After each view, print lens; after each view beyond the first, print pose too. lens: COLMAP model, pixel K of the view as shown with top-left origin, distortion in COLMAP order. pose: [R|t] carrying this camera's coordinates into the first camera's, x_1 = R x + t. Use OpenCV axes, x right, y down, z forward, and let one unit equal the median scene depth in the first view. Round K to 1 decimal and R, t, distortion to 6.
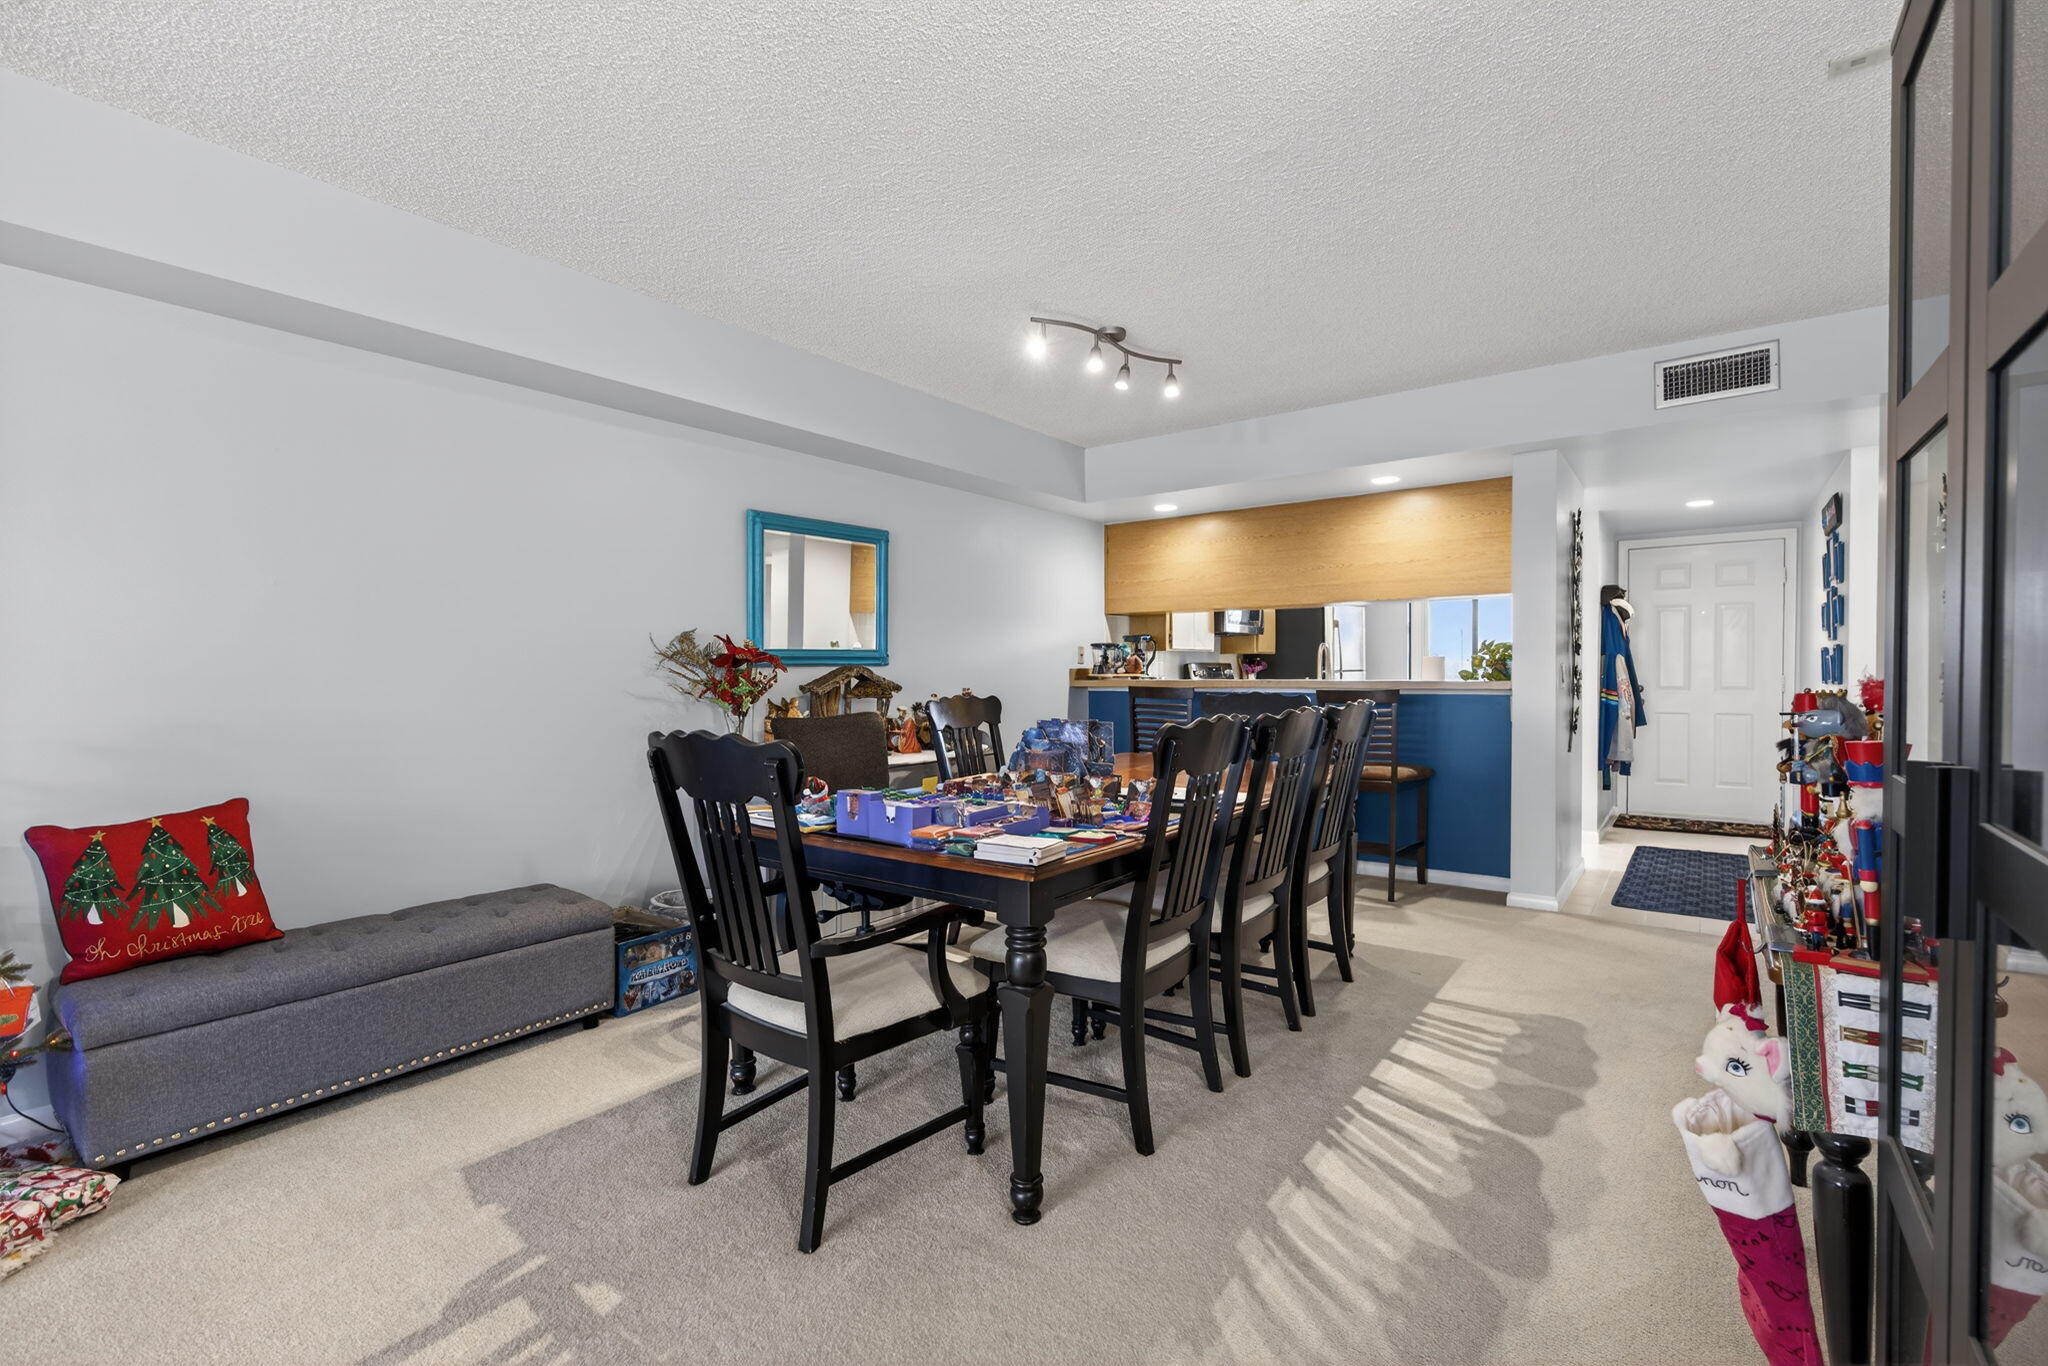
lens RADIAL K [[904.2, 0, 1021.7], [0, 904.2, 683.5], [0, 0, 1]] dist [0.004402, 0.000083]
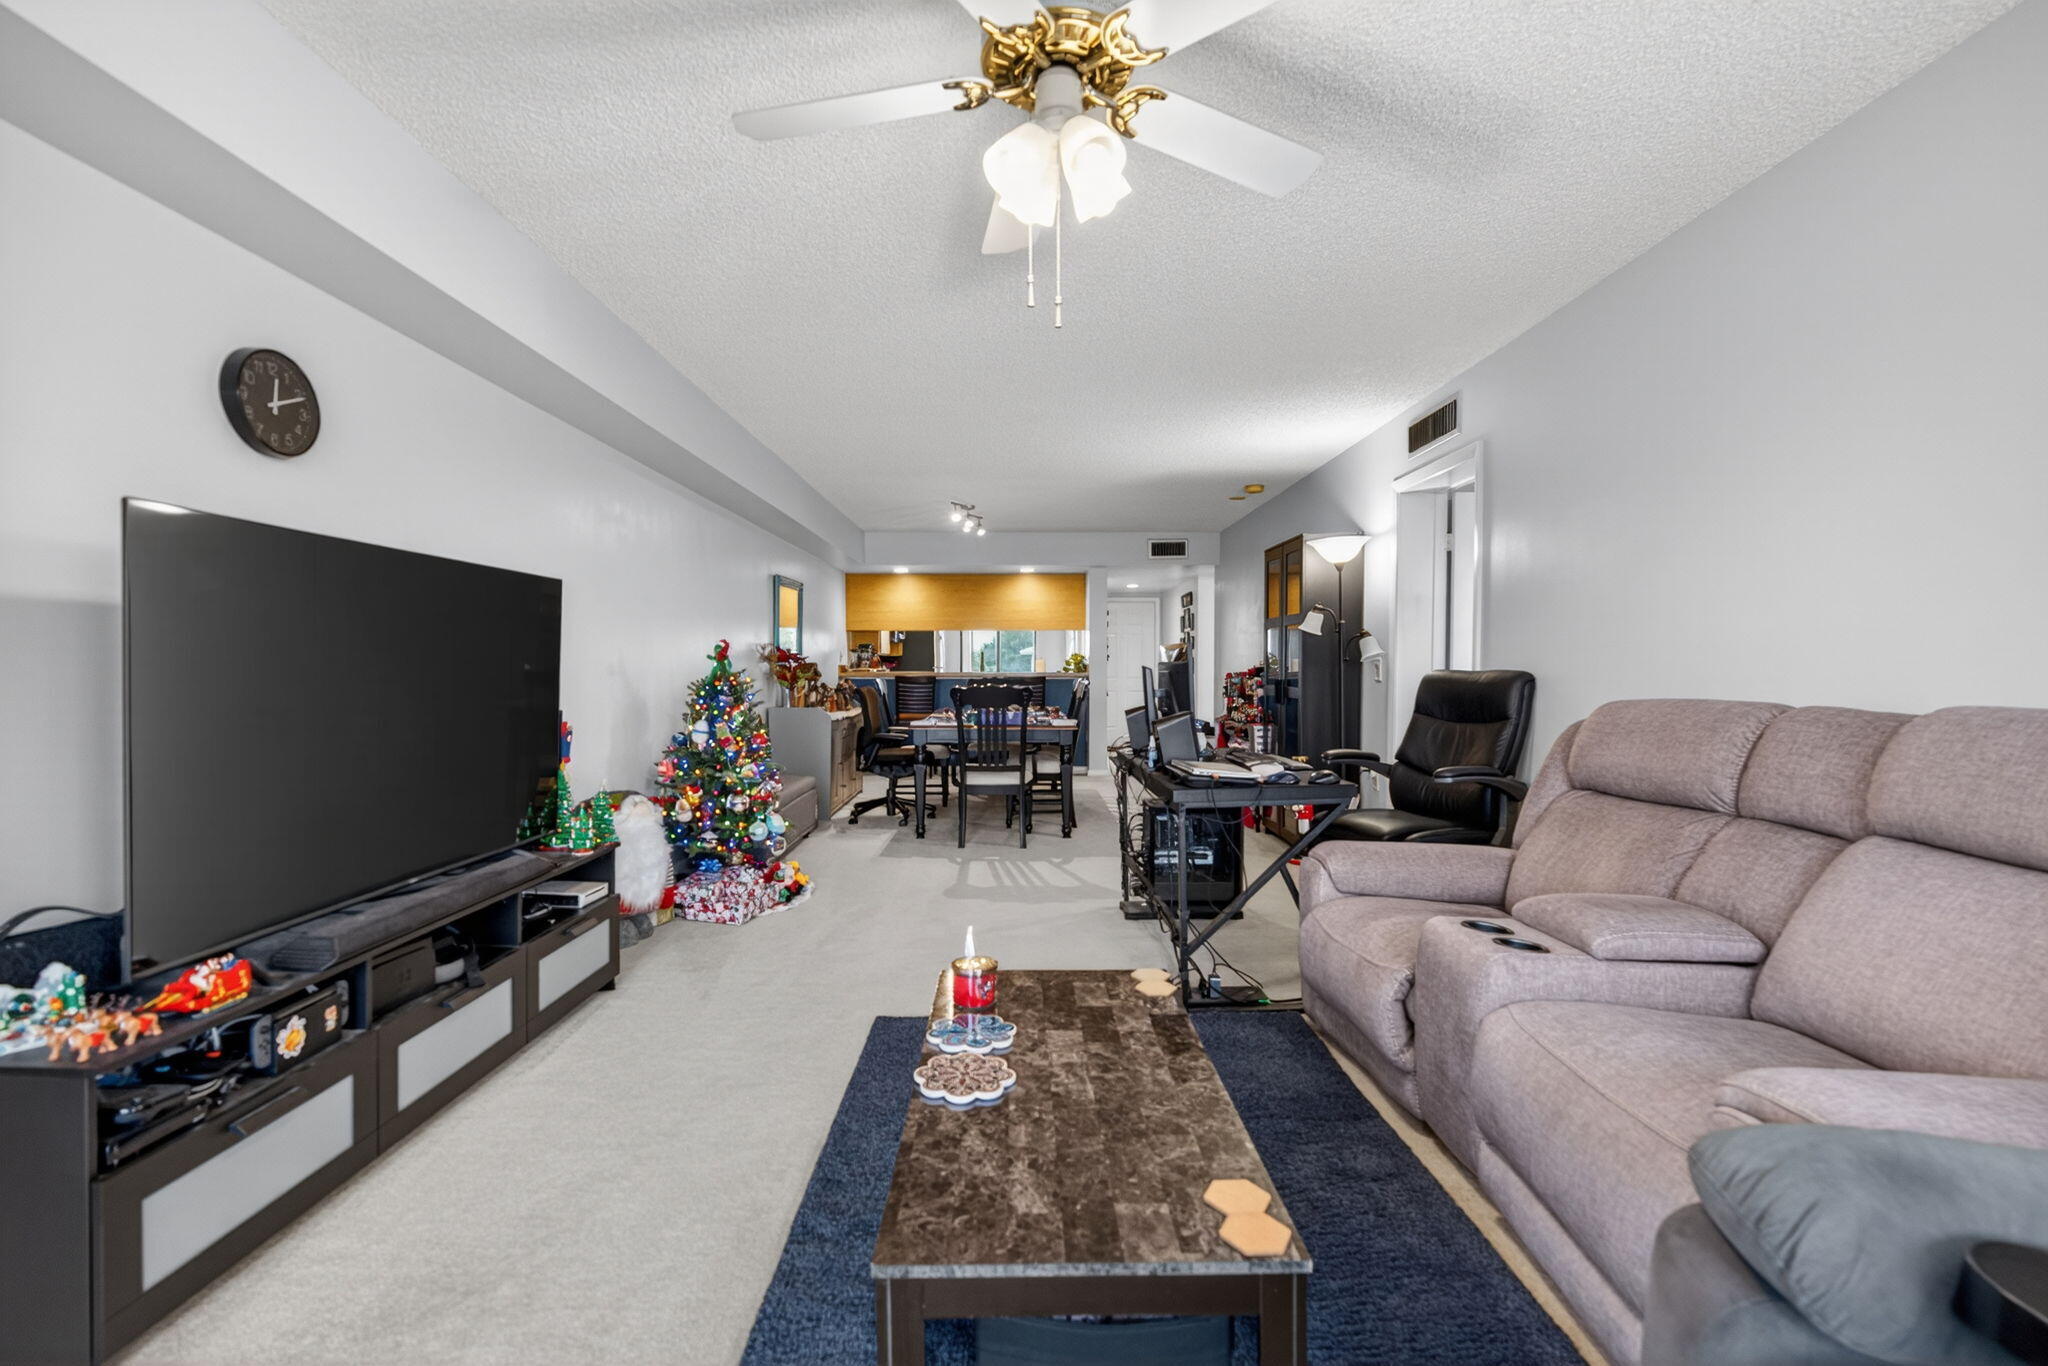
lens RADIAL K [[904.2, 0, 1024.1], [0, 904.2, 676.0], [0, 0, 1]] dist [0.004402, 0.000083]
pose [[0.793197, -0.009086, 0.608897, -1.444762], [0.008833, 0.999955, 0.003414, -0.000161], [-0.608900, 0.002670, 0.793242, -1.001406]]
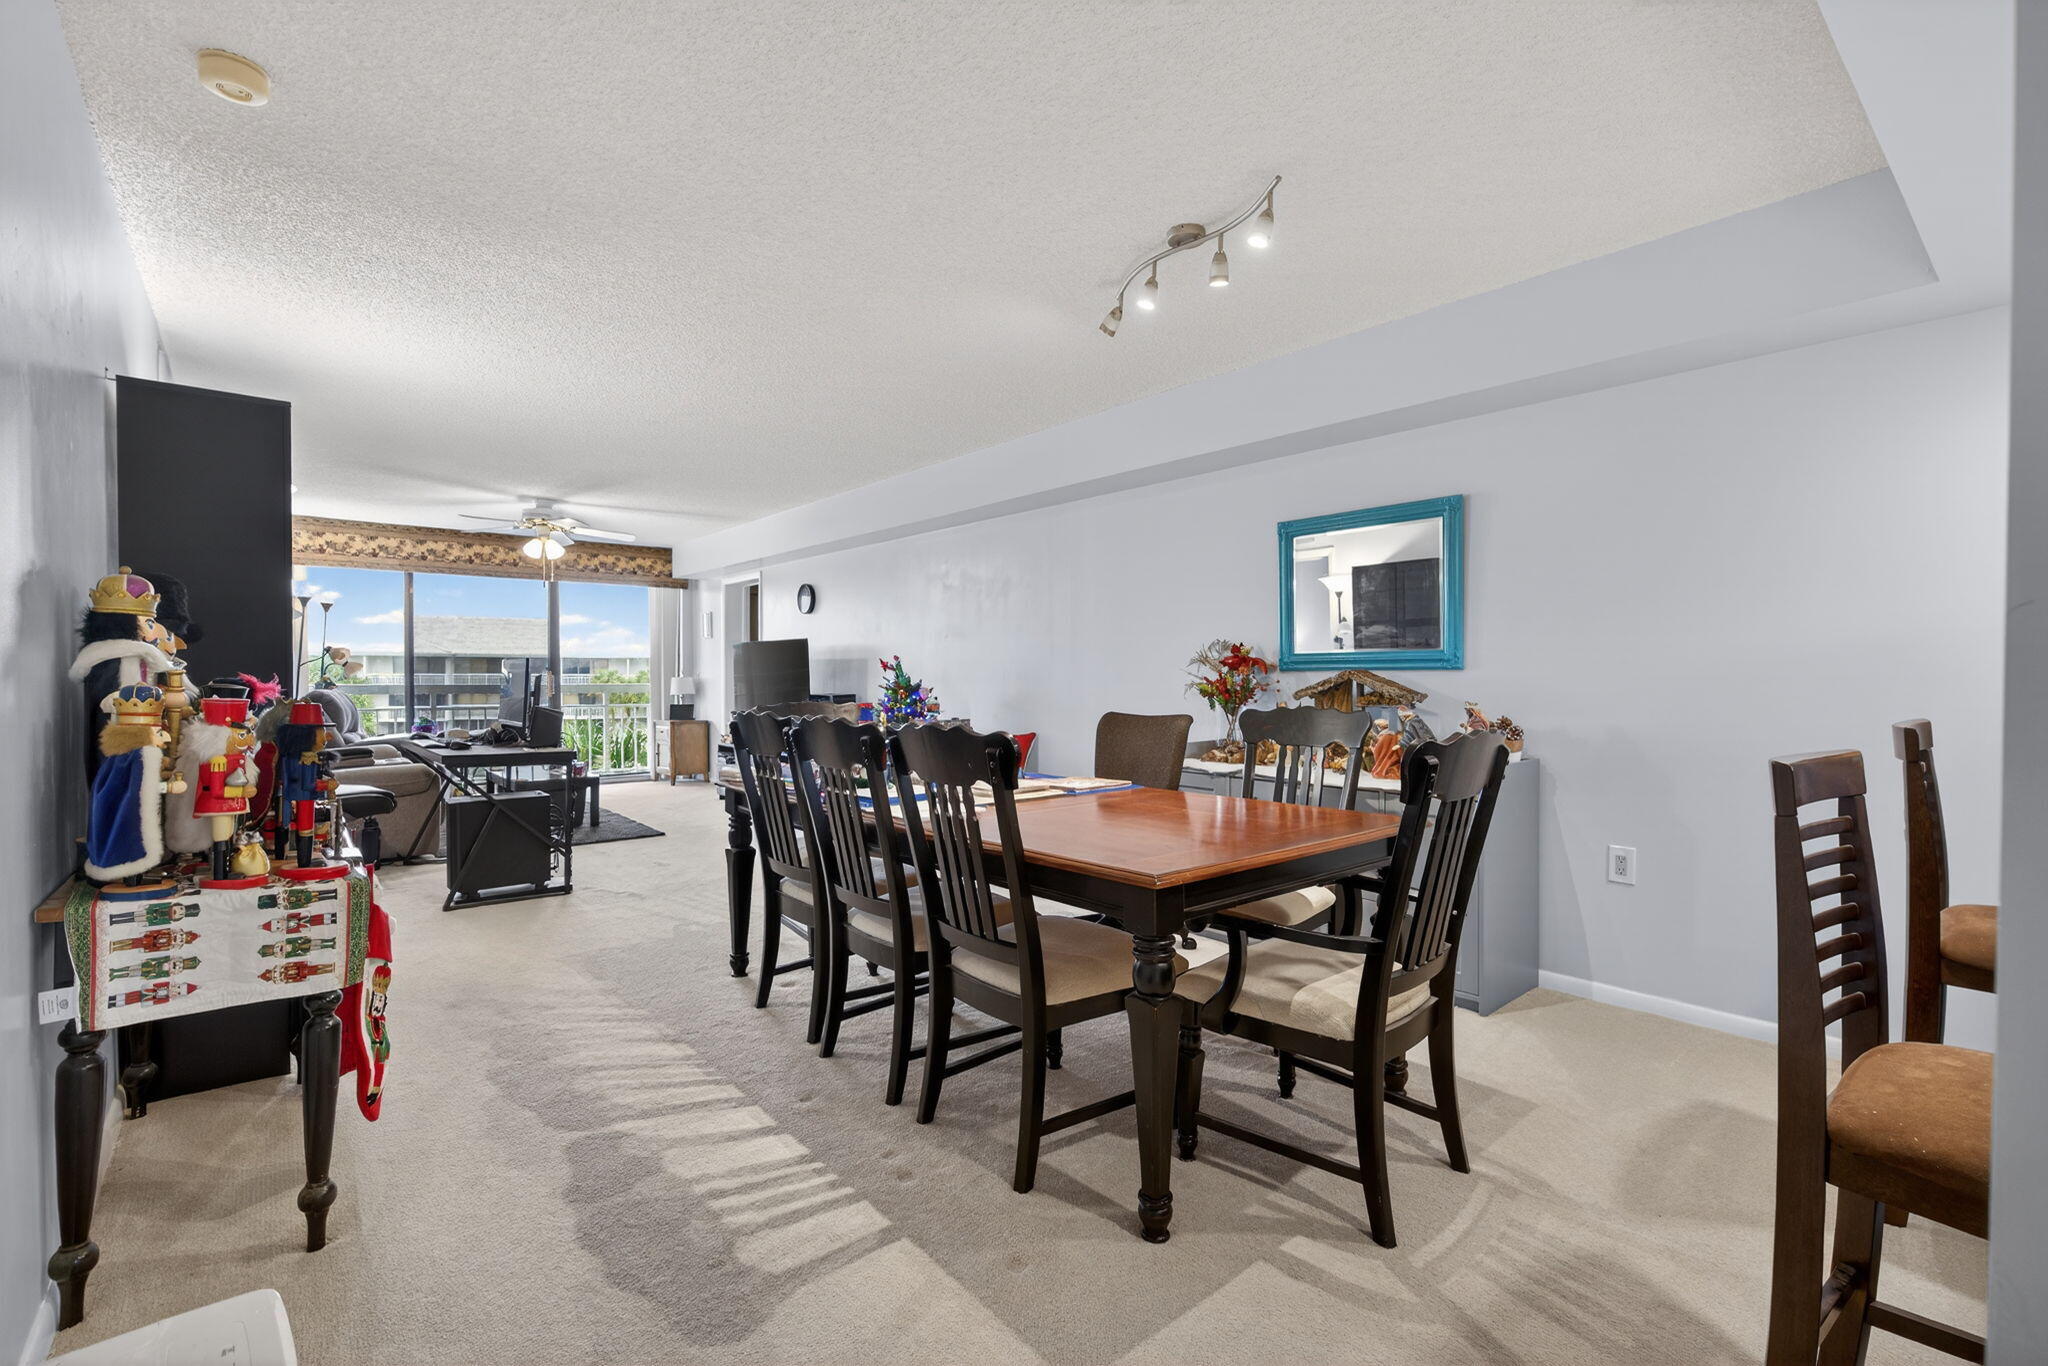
lens RADIAL K [[904.2, 0, 1026.7], [0, 904.2, 678.4], [0, 0, 1]] dist [0.004402, 0.000083]
pose [[-0.225988, -0.000022, -0.974130, 1.107879], [-0.018208, 0.999825, 0.004201, -0.013090], [0.973960, 0.018687, -0.225949, 1.327091]]
